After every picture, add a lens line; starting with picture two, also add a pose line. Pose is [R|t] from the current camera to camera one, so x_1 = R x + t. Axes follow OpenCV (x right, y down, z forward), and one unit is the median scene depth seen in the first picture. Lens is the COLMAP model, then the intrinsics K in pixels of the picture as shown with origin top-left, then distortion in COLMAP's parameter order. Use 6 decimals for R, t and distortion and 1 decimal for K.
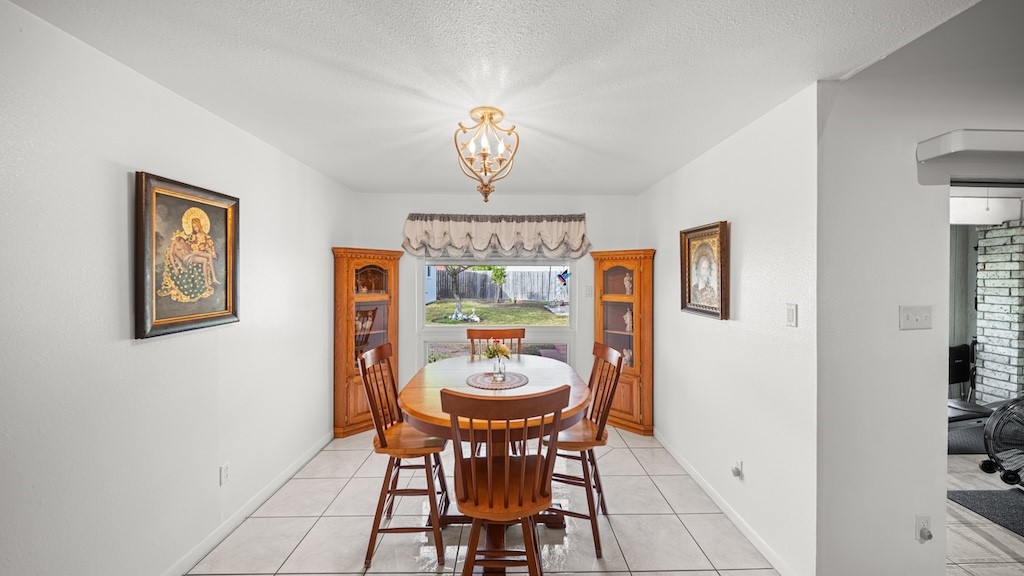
lens RADIAL K [[364.5, 0, 514.8], [0, 364.5, 277.8], [0, 0, 1]] dist [0.000345, -0.004876]
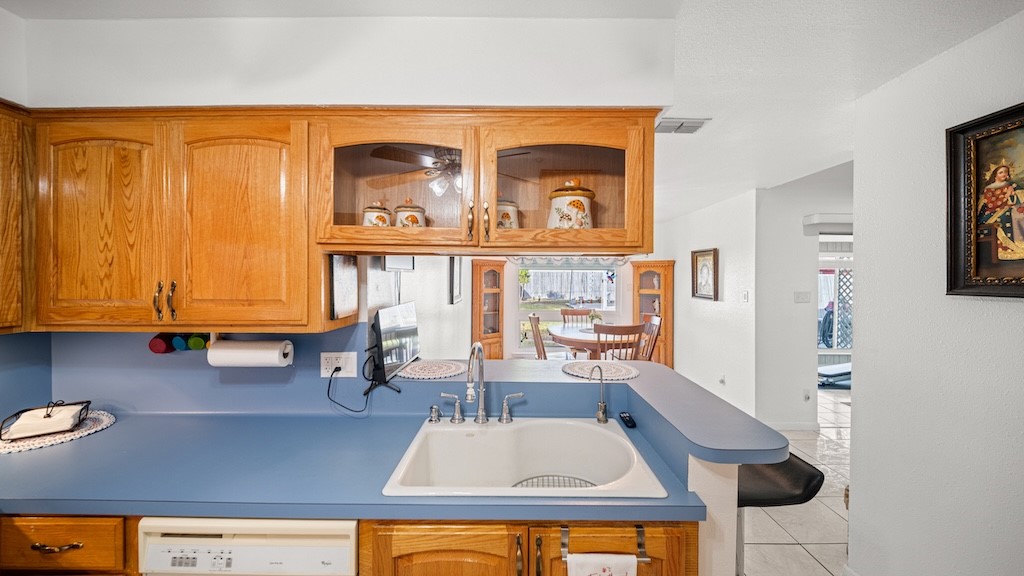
lens RADIAL K [[364.5, 0, 514.8], [0, 364.5, 277.8], [0, 0, 1]] dist [0.000345, -0.004876]
pose [[0.999847, 0.003293, -0.017167, -0.344523], [-0.003310, 0.999994, -0.000924, 0.001295], [0.017164, 0.000980, 0.999852, -0.724172]]
